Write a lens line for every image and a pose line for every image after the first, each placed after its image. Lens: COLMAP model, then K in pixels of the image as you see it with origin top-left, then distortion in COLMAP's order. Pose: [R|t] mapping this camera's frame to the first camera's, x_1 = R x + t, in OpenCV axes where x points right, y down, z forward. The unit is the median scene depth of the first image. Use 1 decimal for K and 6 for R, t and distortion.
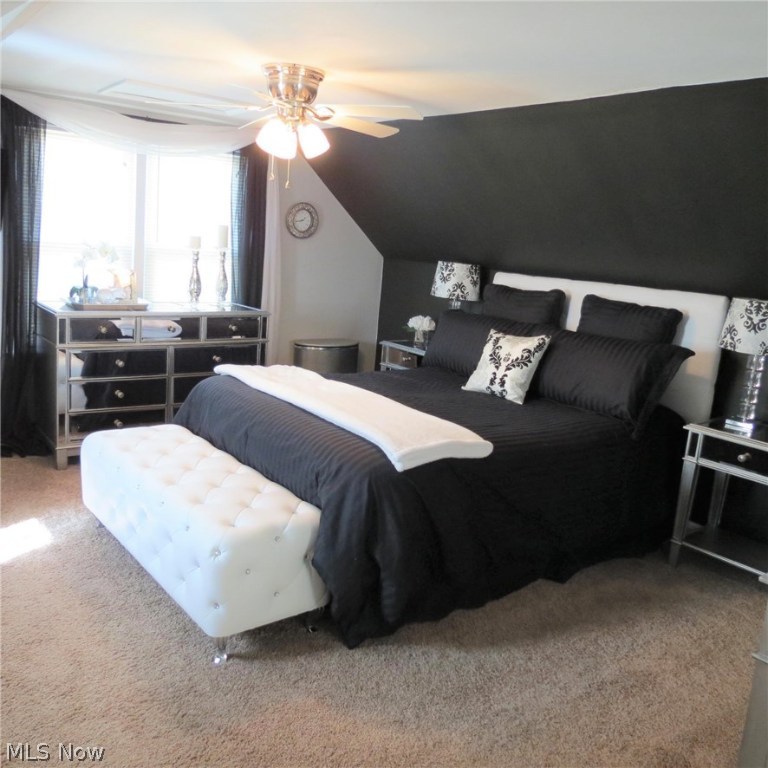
lens RADIAL K [[727.4, 0, 384.0], [0, 727.4, 384.0], [0, 0, 1]] dist [-0.031865, 0.001674]
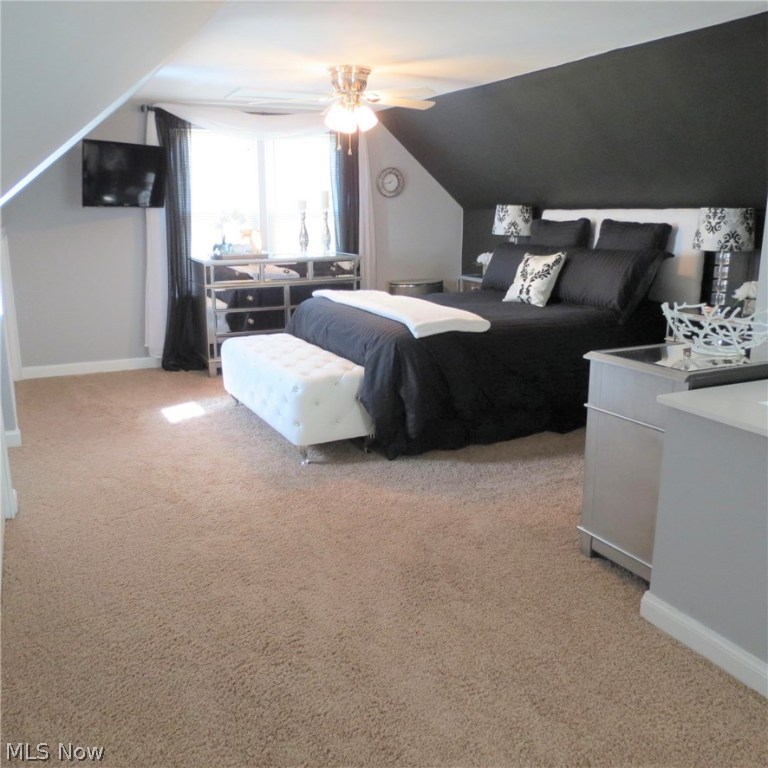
lens RADIAL K [[727.4, 0, 384.0], [0, 727.4, 384.0], [0, 0, 1]] dist [-0.031865, 0.001674]
pose [[0.977150, -0.032121, -0.210110, 0.179345], [0.039386, 0.998759, 0.030483, 0.112609], [0.208870, -0.038062, 0.977202, -0.313752]]
